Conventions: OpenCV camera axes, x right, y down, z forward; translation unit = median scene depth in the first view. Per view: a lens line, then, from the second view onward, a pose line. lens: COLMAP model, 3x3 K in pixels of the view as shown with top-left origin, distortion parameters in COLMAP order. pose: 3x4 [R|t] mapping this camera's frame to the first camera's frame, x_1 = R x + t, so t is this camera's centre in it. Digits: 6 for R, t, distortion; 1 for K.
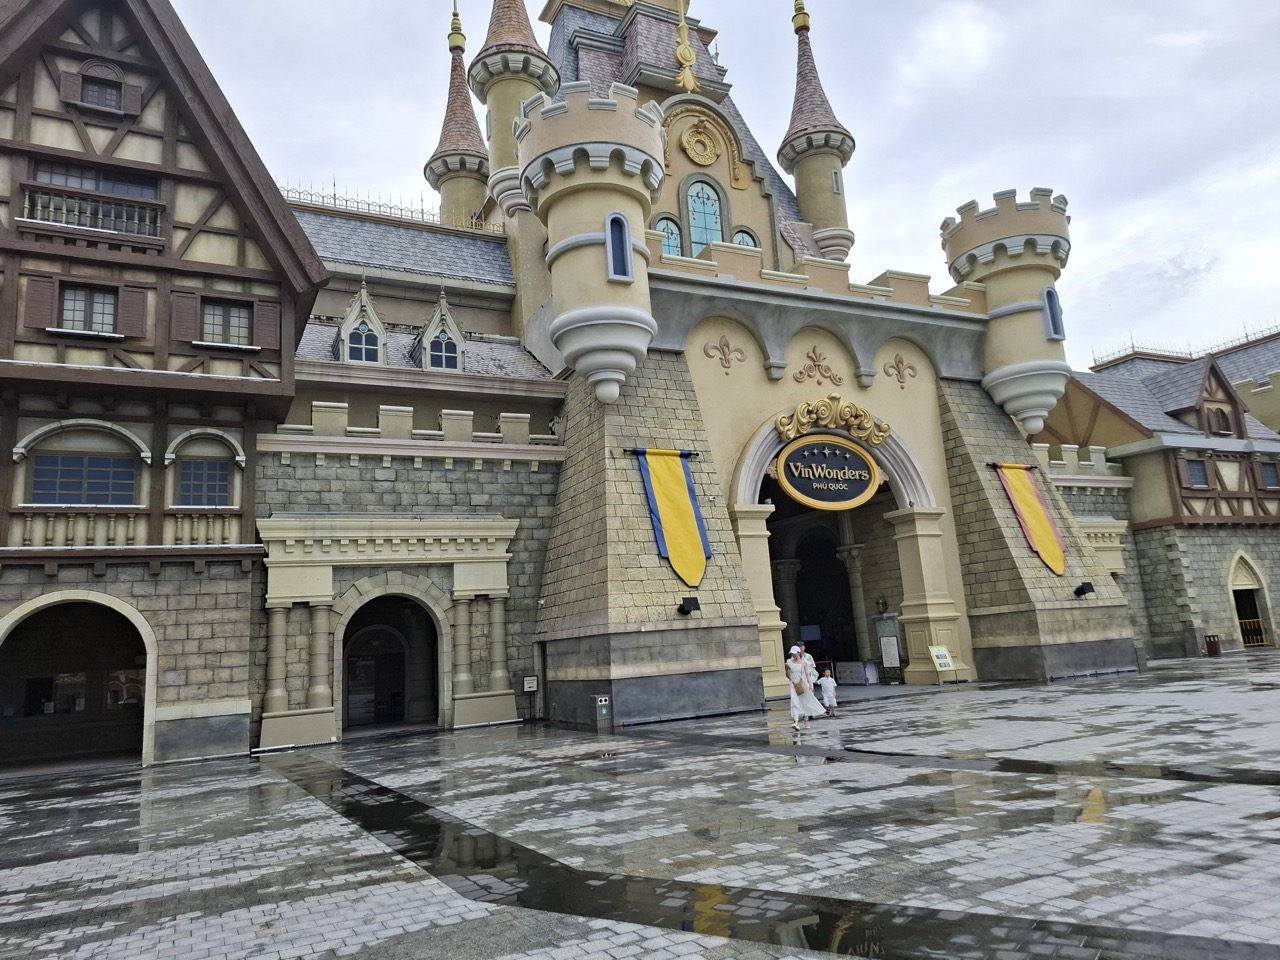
lens RADIAL K [[873.2, 0, 643.2], [0, 873.2, 469.5], [0, 0, 1]] dist [0.119246, -0.104736]
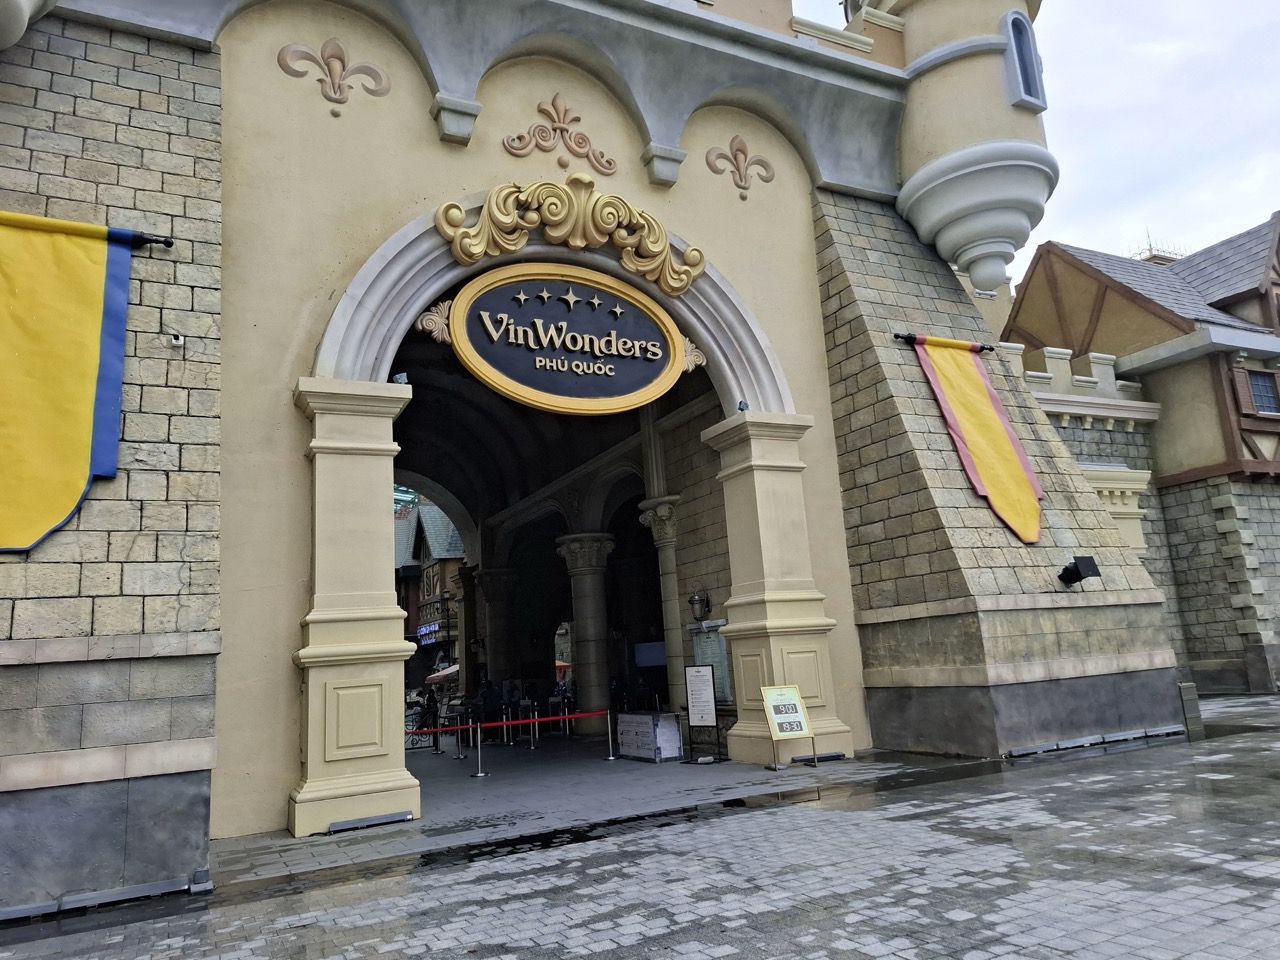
lens RADIAL K [[878.2, 0, 640.0], [0, 878.2, 480.0], [0, 0, 1]] dist [0.118094, -0.101122]
pose [[0.999999, -0.001194, 0.000718, 0.242710], [0.001194, 0.999999, -0.000611, 0.081615], [-0.000717, 0.000611, 1.000000, 0.488427]]
